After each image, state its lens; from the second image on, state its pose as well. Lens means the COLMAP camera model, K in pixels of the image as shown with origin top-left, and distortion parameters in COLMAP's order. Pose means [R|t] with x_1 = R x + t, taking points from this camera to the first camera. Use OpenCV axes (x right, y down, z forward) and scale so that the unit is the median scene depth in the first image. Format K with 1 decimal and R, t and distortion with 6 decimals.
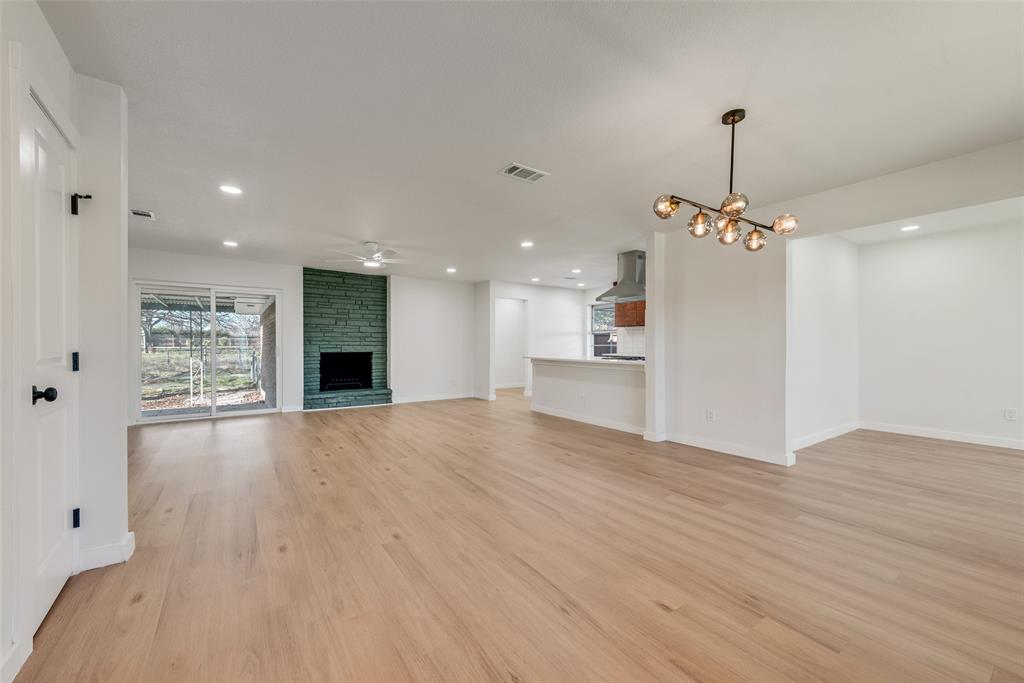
lens RADIAL K [[398.4, 0, 510.6], [0, 398.4, 345.3], [0, 0, 1]] dist [0.001286, 0.000103]
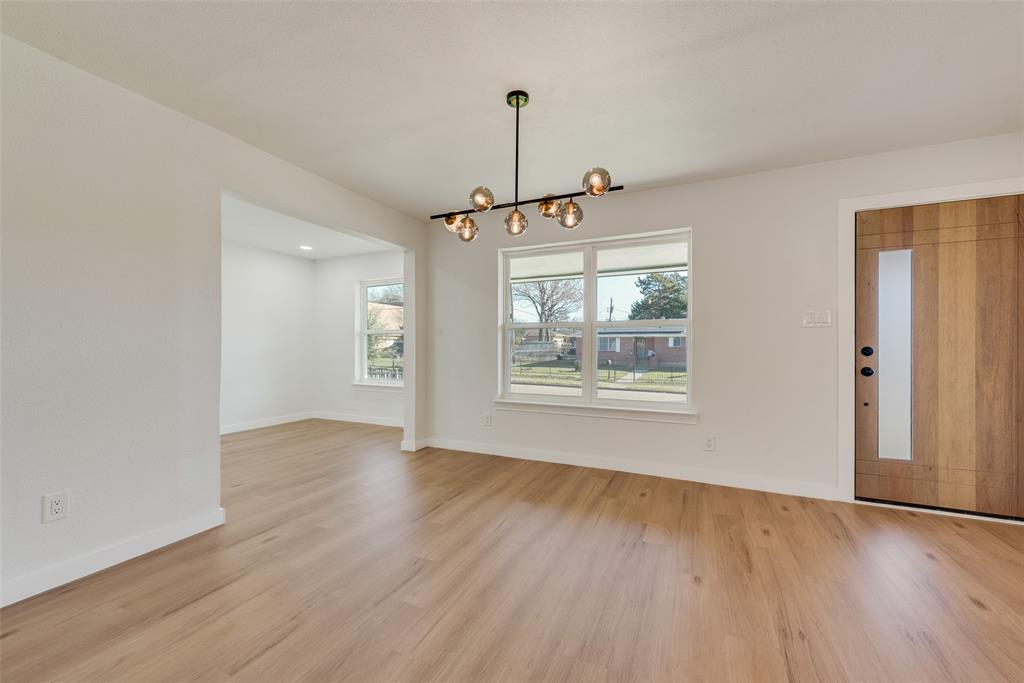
lens RADIAL K [[398.4, 0, 510.6], [0, 398.4, 345.3], [0, 0, 1]] dist [0.001286, 0.000103]
pose [[-0.498451, 0.000200, 0.866918, -0.236148], [0.002512, 0.999996, 0.001213, -0.002785], [-0.866914, 0.002782, -0.498450, 1.473759]]
